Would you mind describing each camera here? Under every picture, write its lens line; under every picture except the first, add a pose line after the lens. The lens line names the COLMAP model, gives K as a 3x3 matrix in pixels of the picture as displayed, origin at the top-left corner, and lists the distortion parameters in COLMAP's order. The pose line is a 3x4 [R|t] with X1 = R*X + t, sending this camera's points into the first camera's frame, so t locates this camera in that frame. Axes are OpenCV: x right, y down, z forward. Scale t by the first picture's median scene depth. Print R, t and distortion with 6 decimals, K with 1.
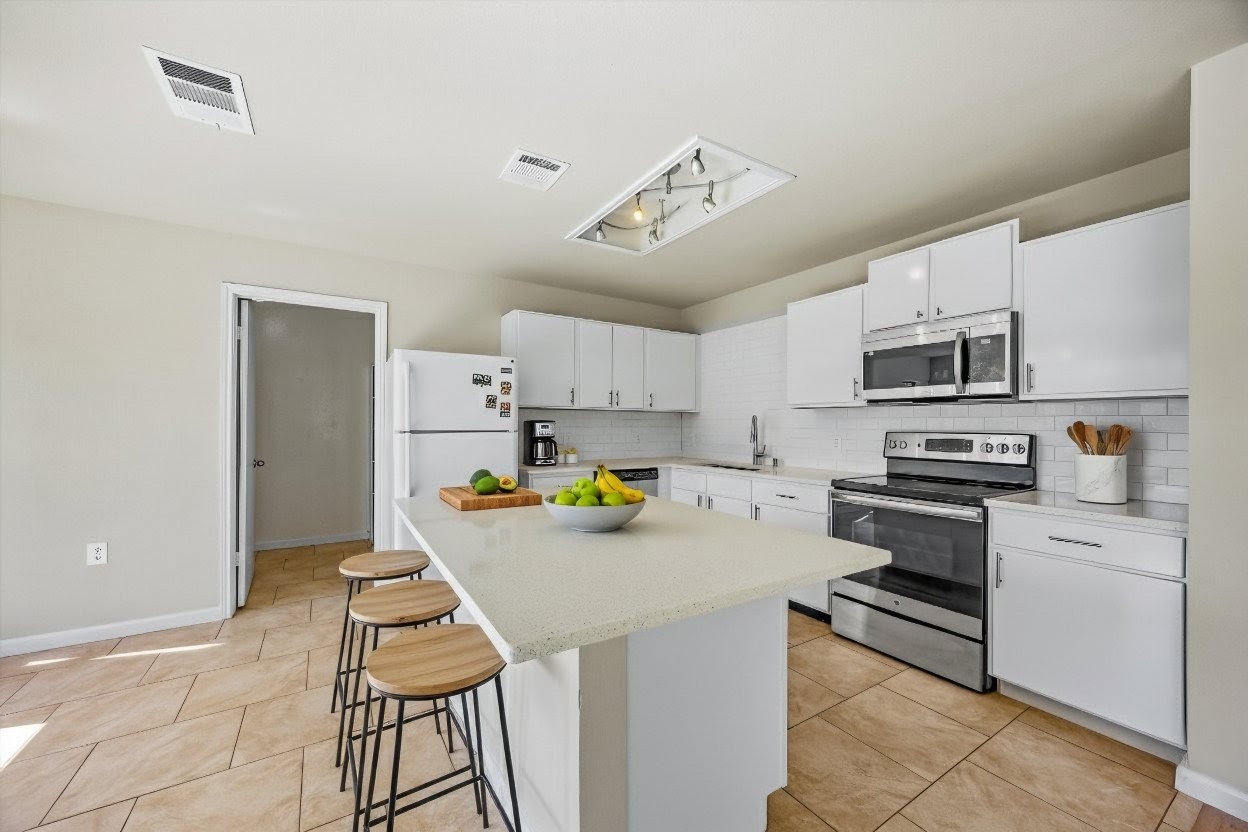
lens RADIAL K [[480.2, 0, 625.7], [0, 480.2, 420.8], [0, 0, 1]] dist [-0.001552, -0.000281]
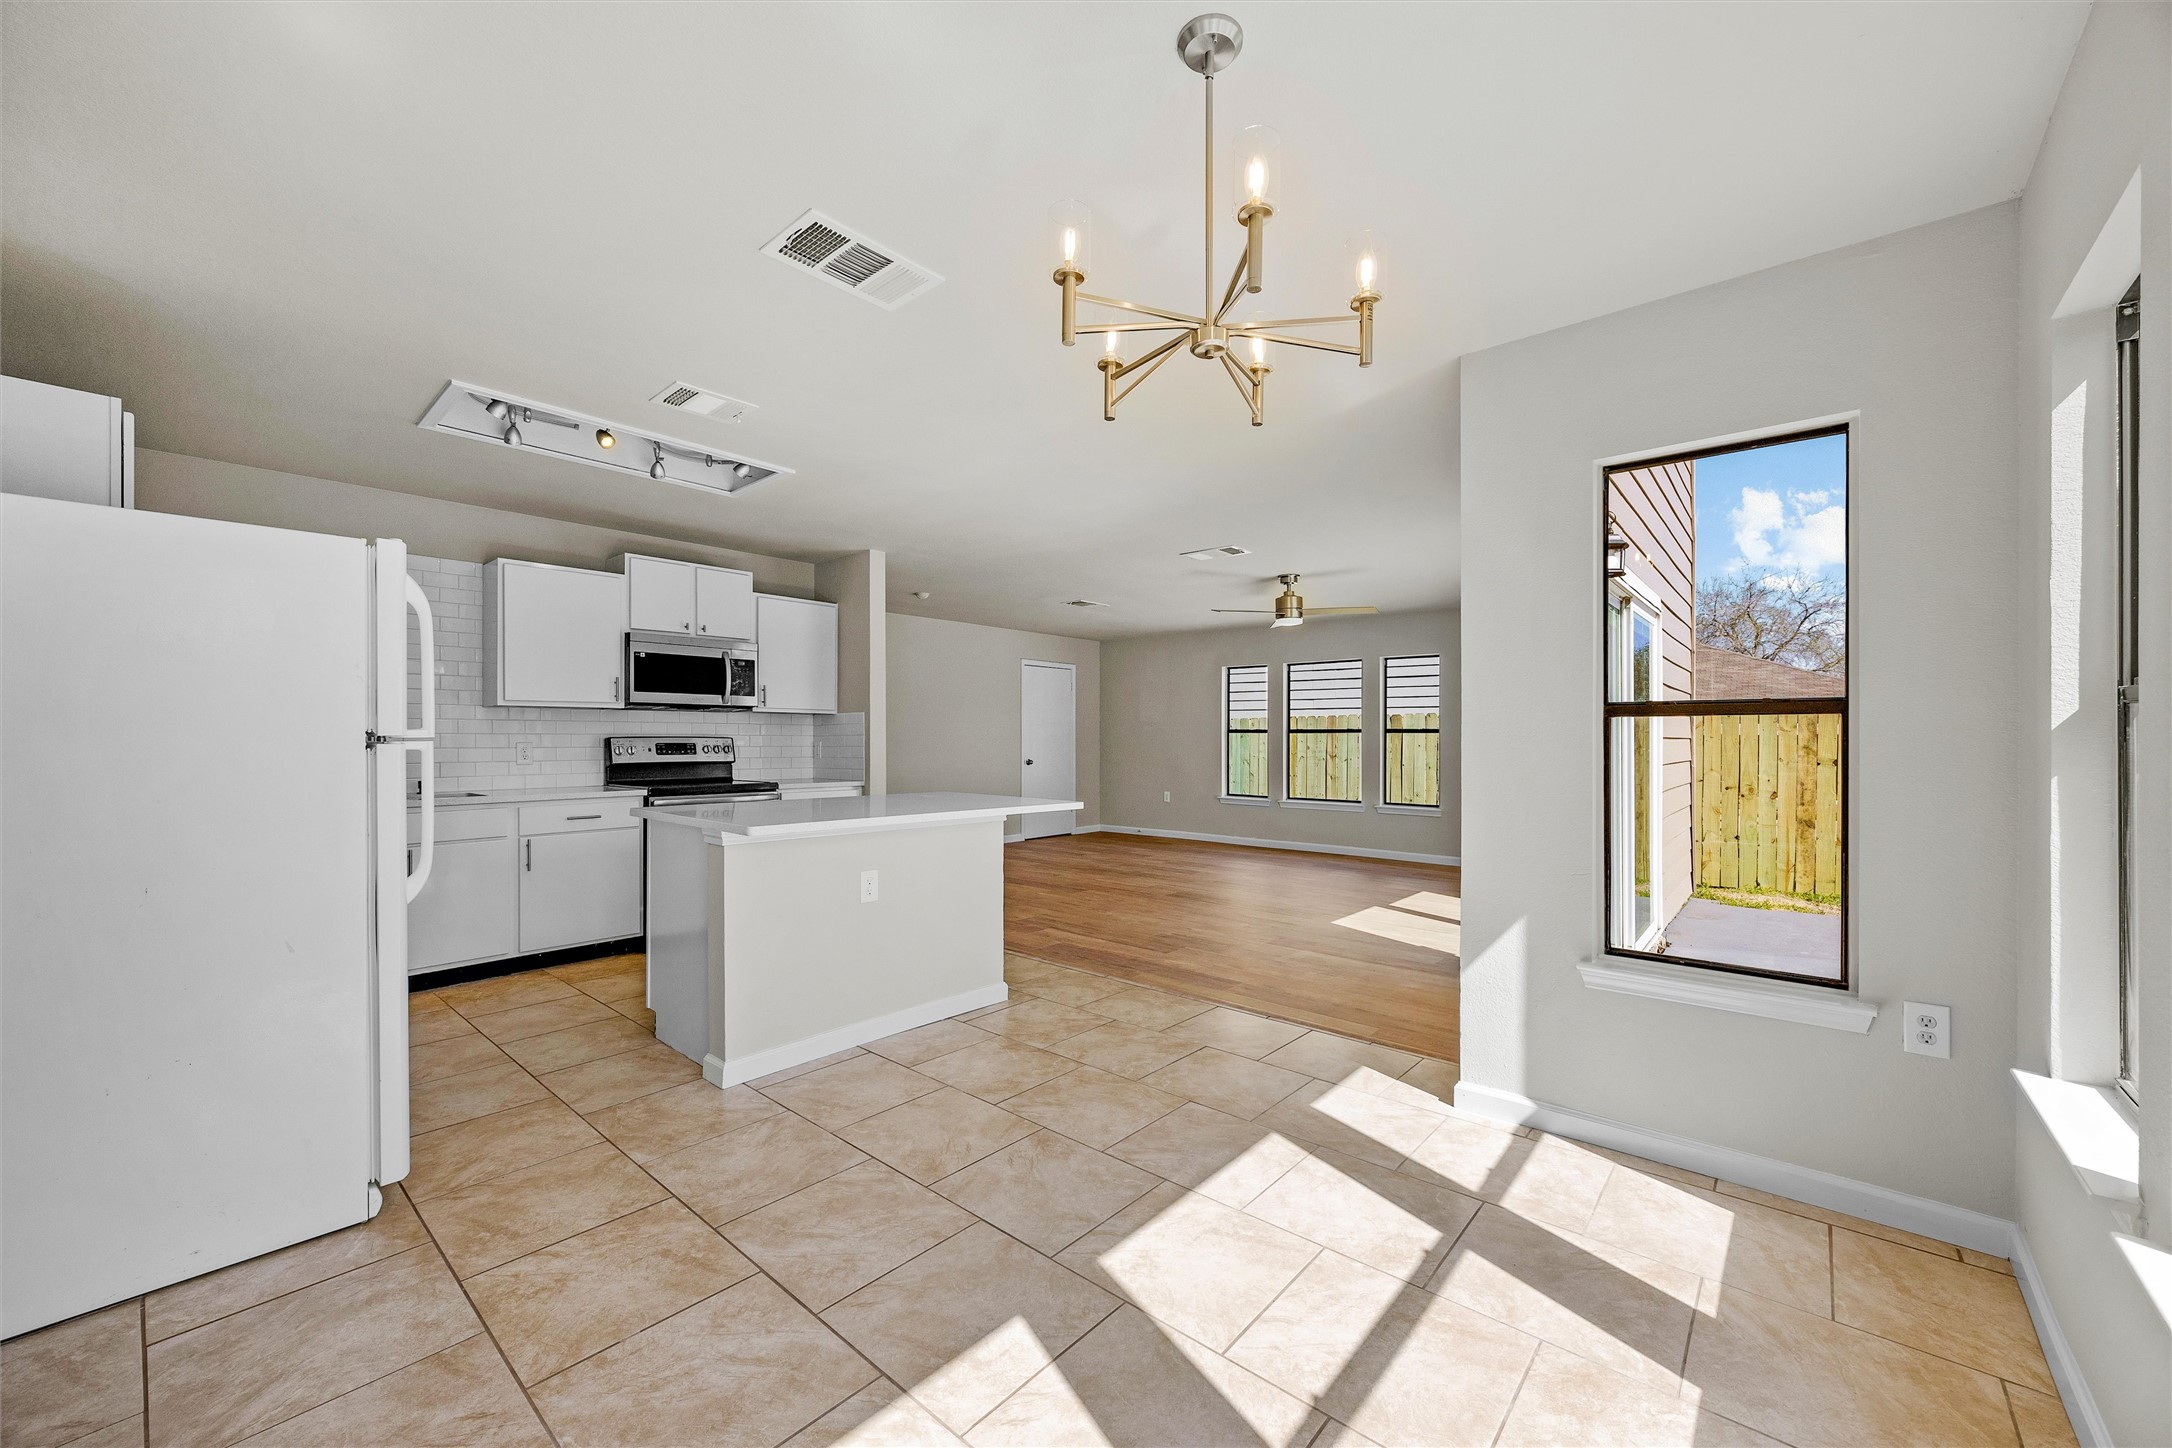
lens RADIAL K [[835.8, 0, 1090.8], [0, 835.8, 734.4], [0, 0, 1]] dist [-0.001552, -0.000281]
pose [[-0.288414, -0.002782, 0.957502, -1.684577], [-0.006603, 0.999978, 0.000916, 0.013017], [-0.957483, -0.006059, -0.288426, 0.788229]]
